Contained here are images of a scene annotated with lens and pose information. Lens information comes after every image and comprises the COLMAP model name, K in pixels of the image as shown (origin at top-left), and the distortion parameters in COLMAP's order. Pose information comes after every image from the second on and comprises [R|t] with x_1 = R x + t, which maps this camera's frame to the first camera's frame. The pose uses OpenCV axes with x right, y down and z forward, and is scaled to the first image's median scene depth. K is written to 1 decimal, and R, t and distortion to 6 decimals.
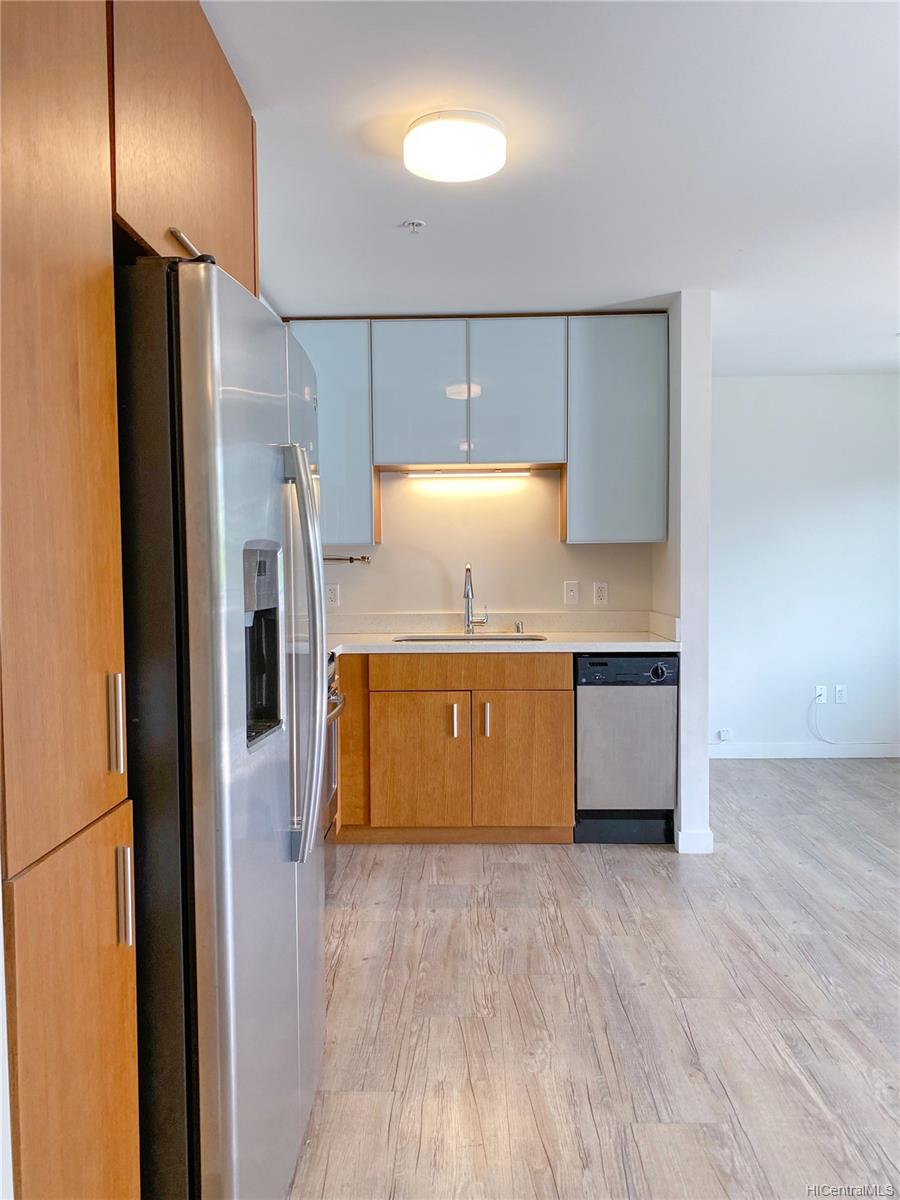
lens RADIAL K [[916.8, 0, 419.5], [0, 916.8, 600.3], [0, 0, 1]] dist [0.013800, -0.006289]
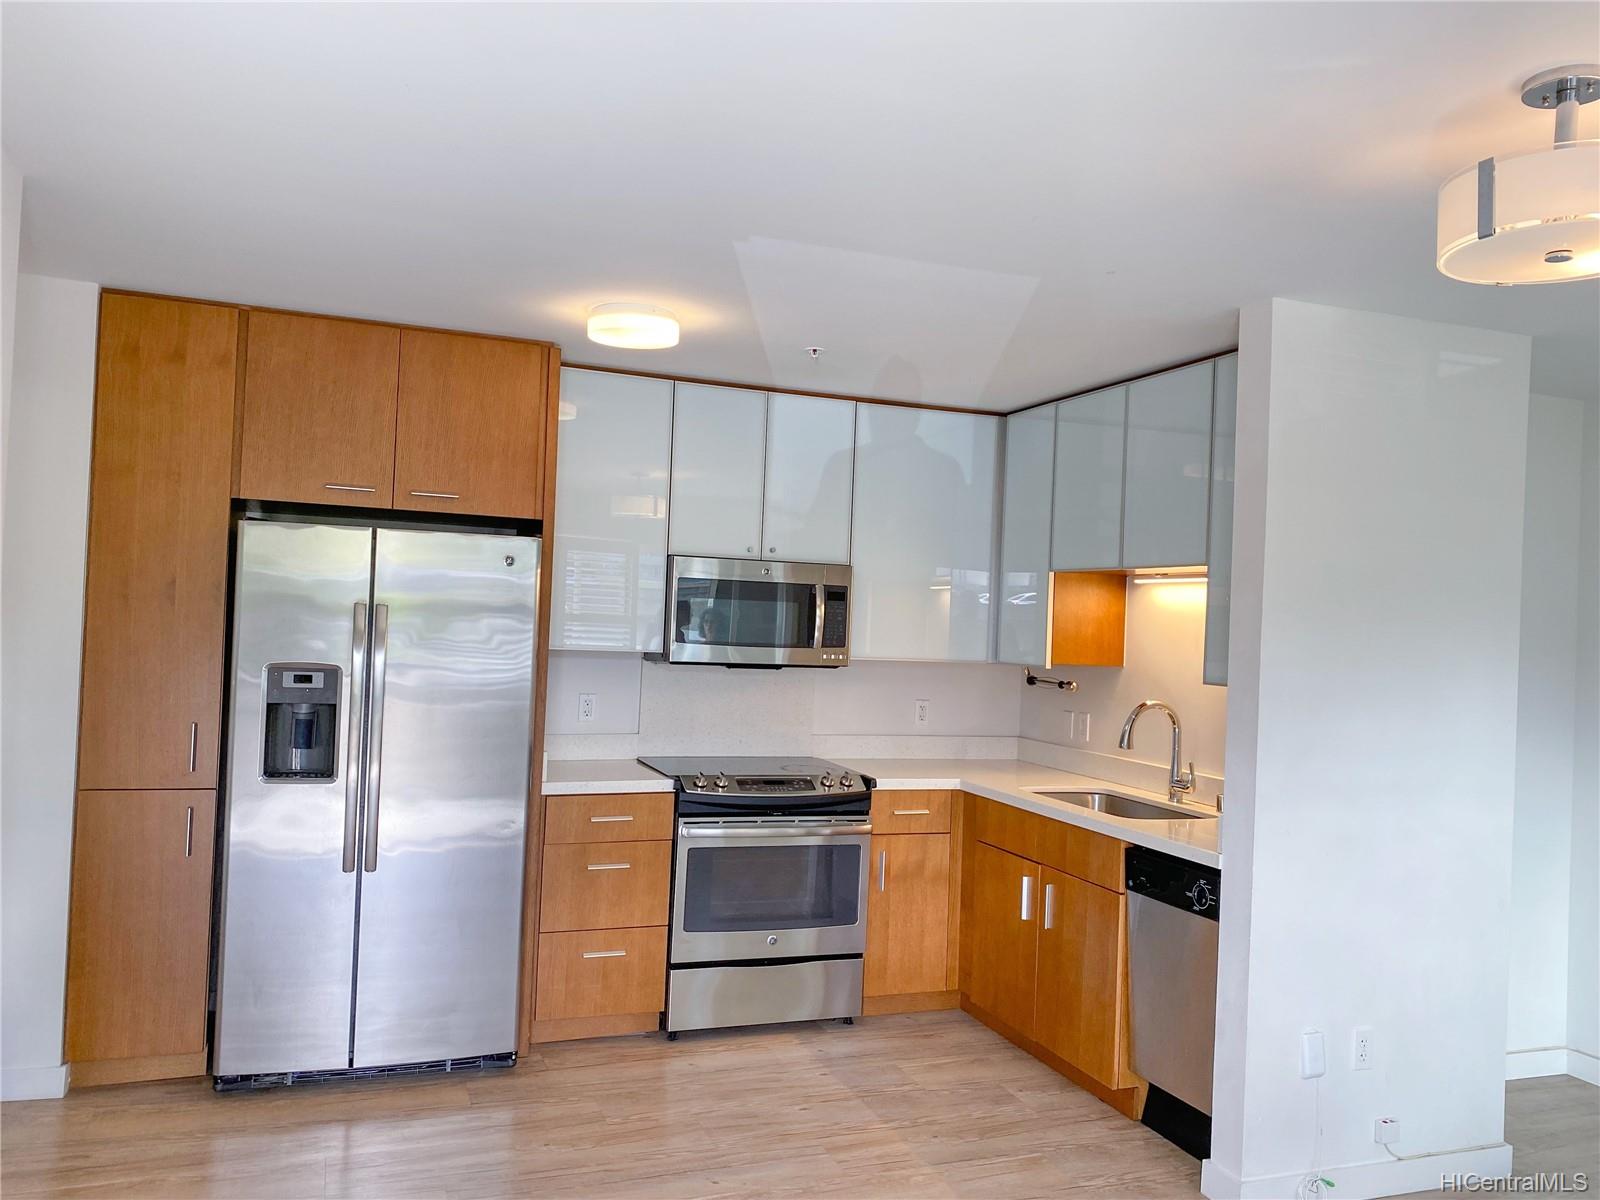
lens RADIAL K [[1222.4, 0, 800.0], [0, 1222.4, 600.0], [0, 0, 1]] dist [0.013800, -0.006289]
pose [[0.389949, 0.013110, -0.920743, 0.950538], [-0.080548, 0.996552, -0.019924, -0.089361], [0.917307, 0.081933, 0.389660, 0.395075]]
